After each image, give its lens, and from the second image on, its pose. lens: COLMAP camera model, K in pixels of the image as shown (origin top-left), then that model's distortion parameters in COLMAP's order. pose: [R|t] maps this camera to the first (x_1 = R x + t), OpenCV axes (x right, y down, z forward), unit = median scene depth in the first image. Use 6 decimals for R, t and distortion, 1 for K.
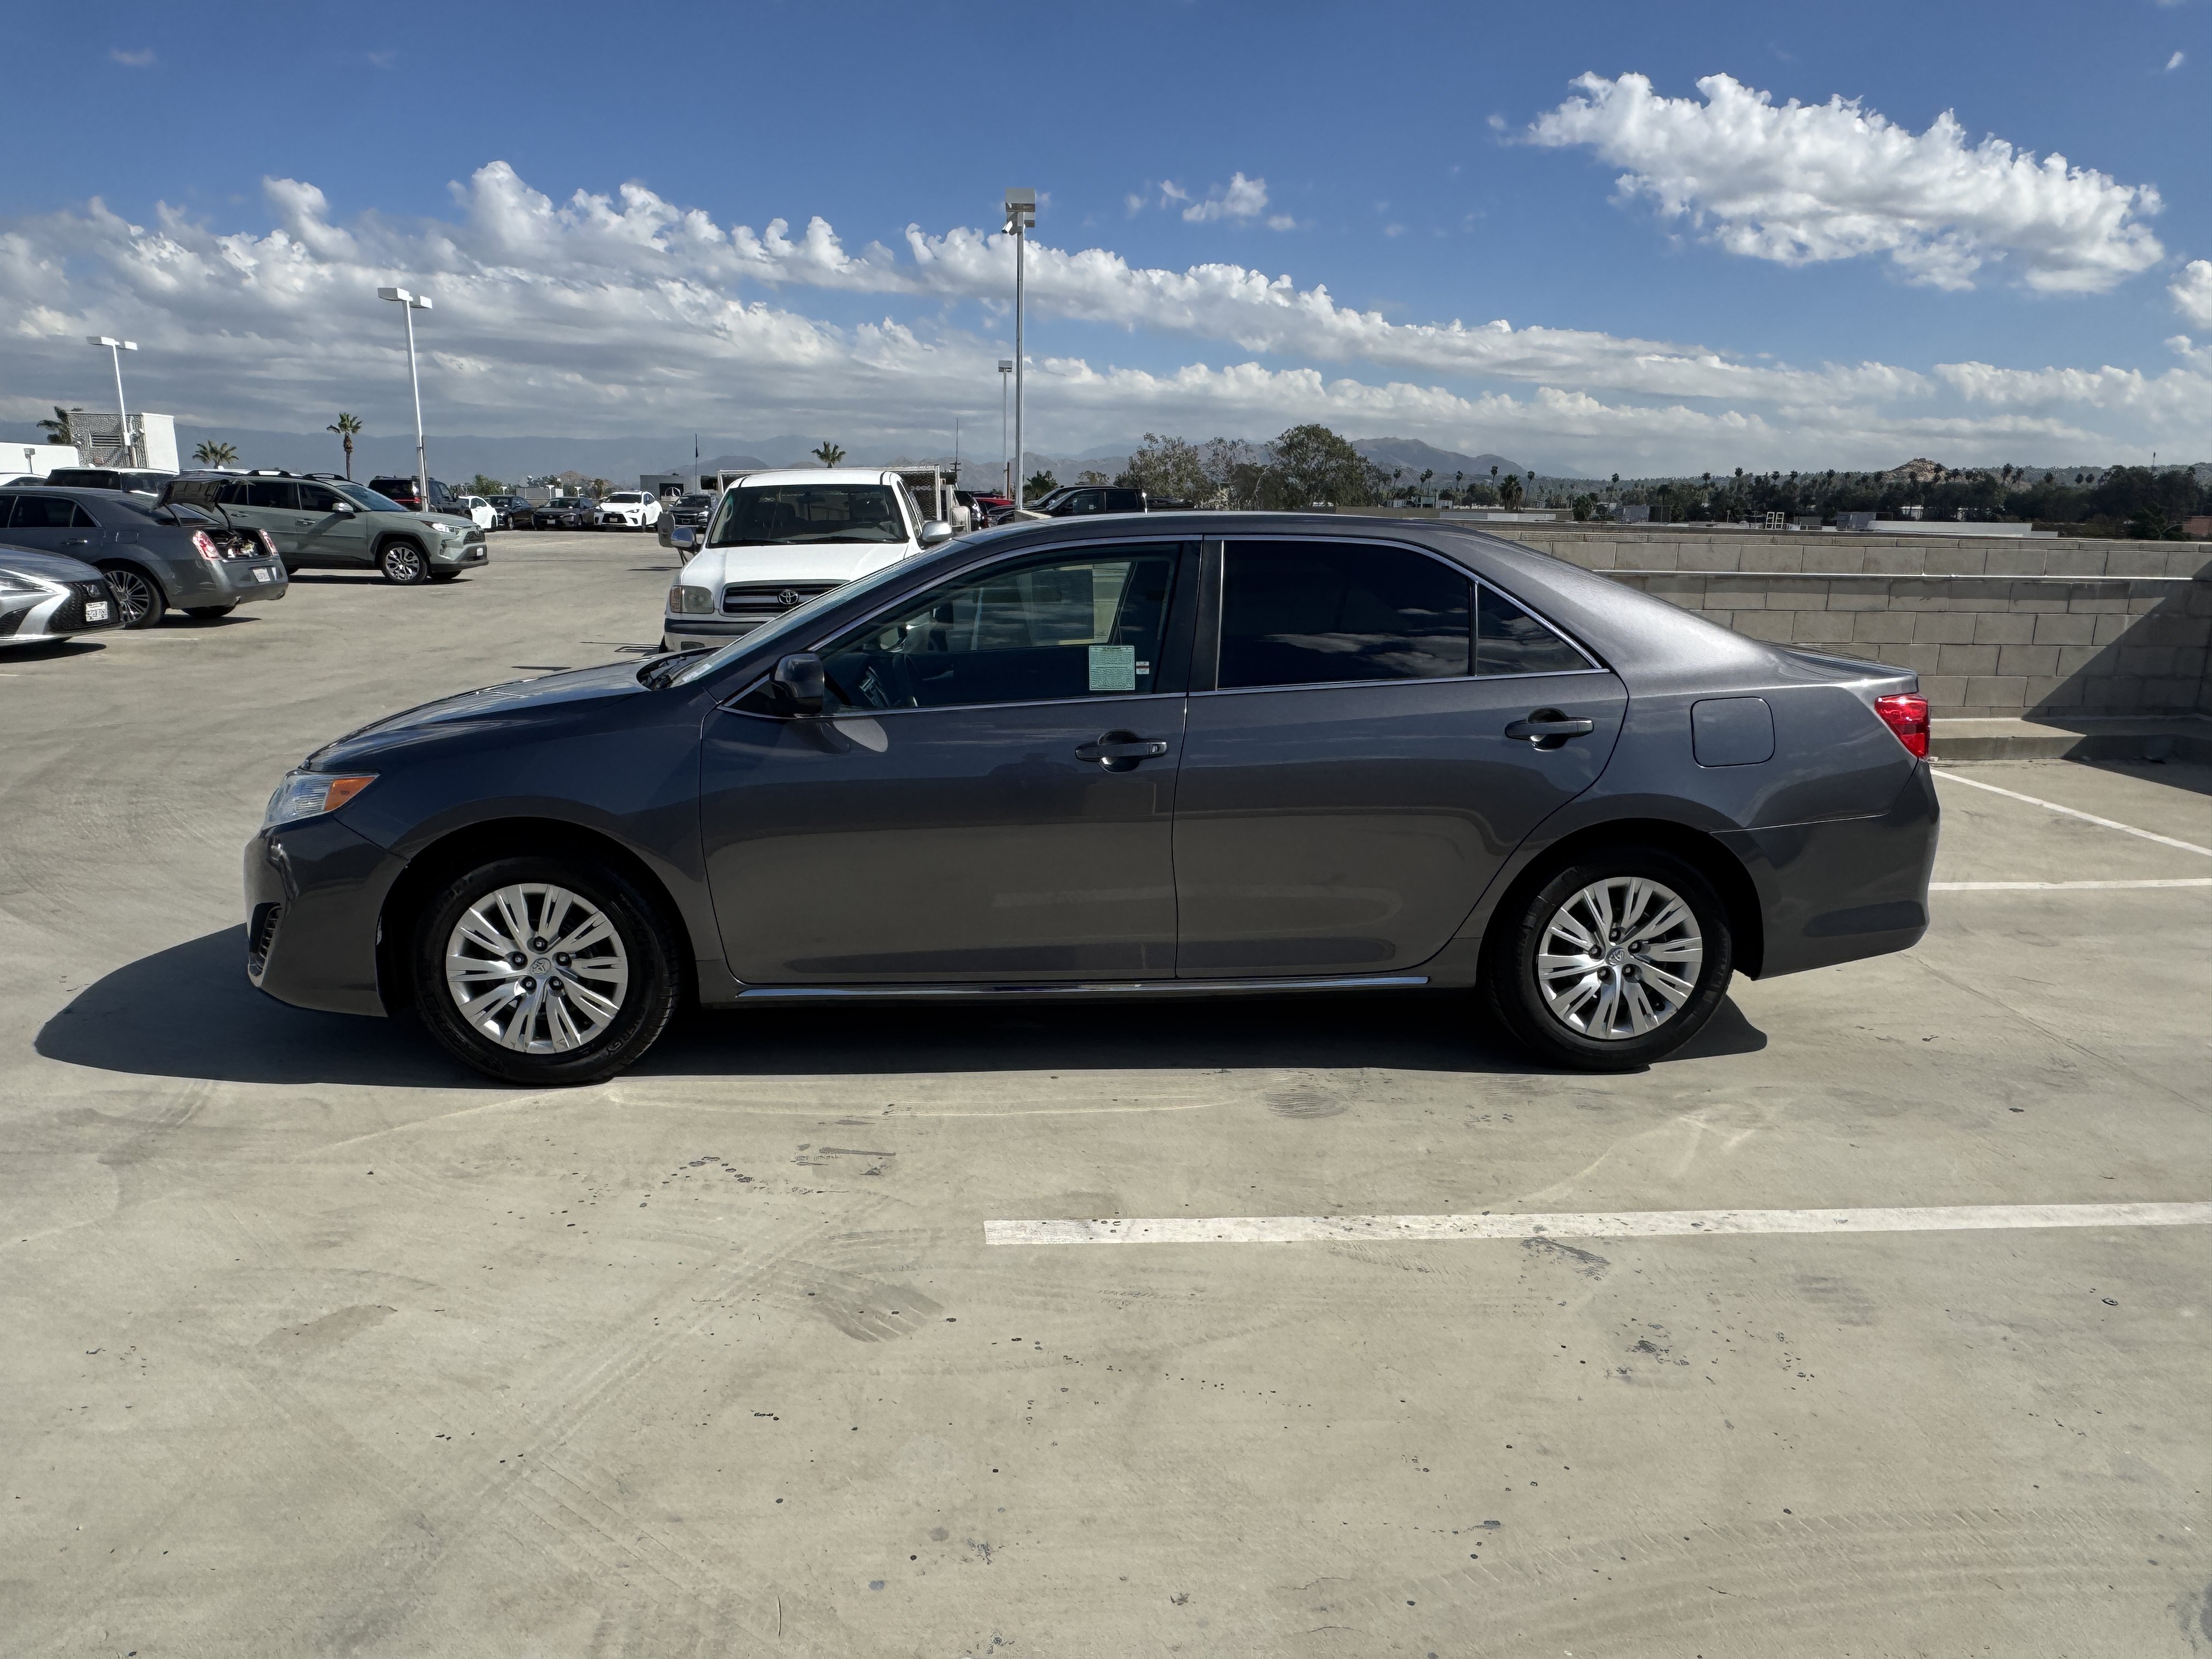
lens RADIAL K [[1729.6, 0, 1106.0], [0, 1729.6, 829.5], [0, 0, 1]] dist [0.004641, 0.033112]
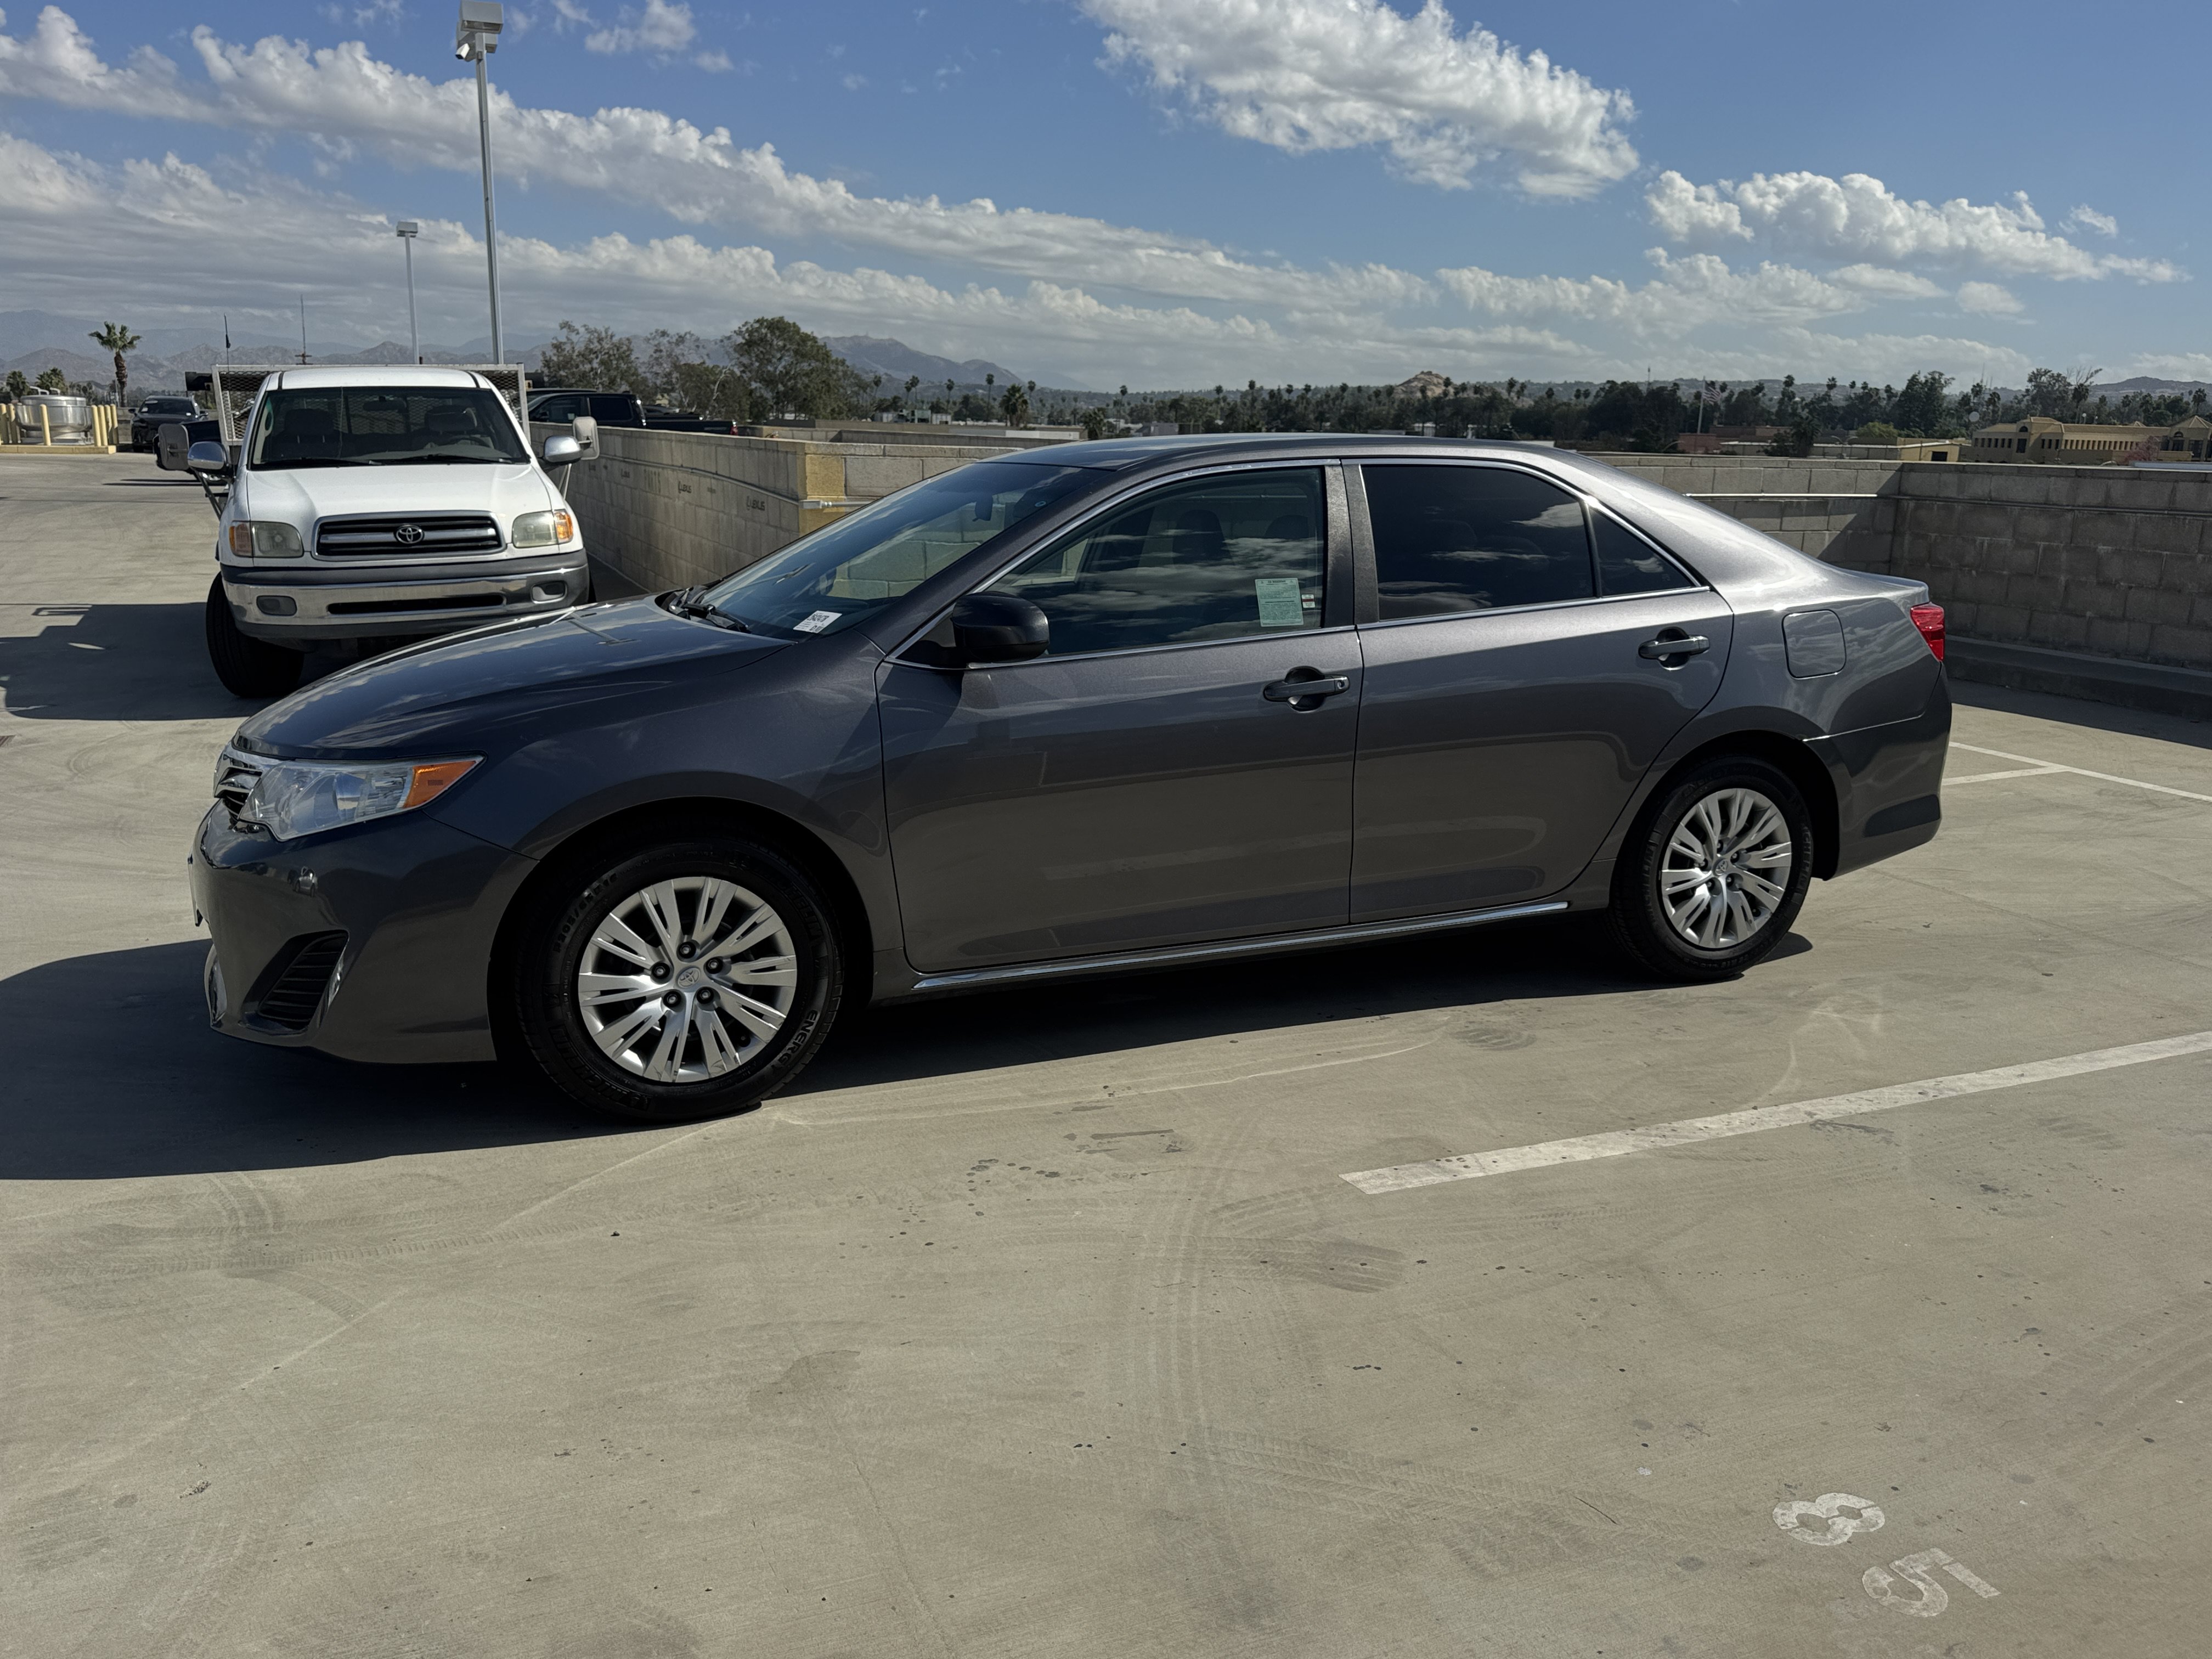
lens RADIAL K [[2216.8, 0, 1106.0], [0, 2216.8, 829.5], [0, 0, 1]] dist [0.196931, -0.470221]
pose [[0.913366, -0.069638, 0.401139, -0.186557], [0.070050, 0.997450, 0.013658, 0.002373], [-0.401068, 0.015625, 0.915915, -0.024155]]
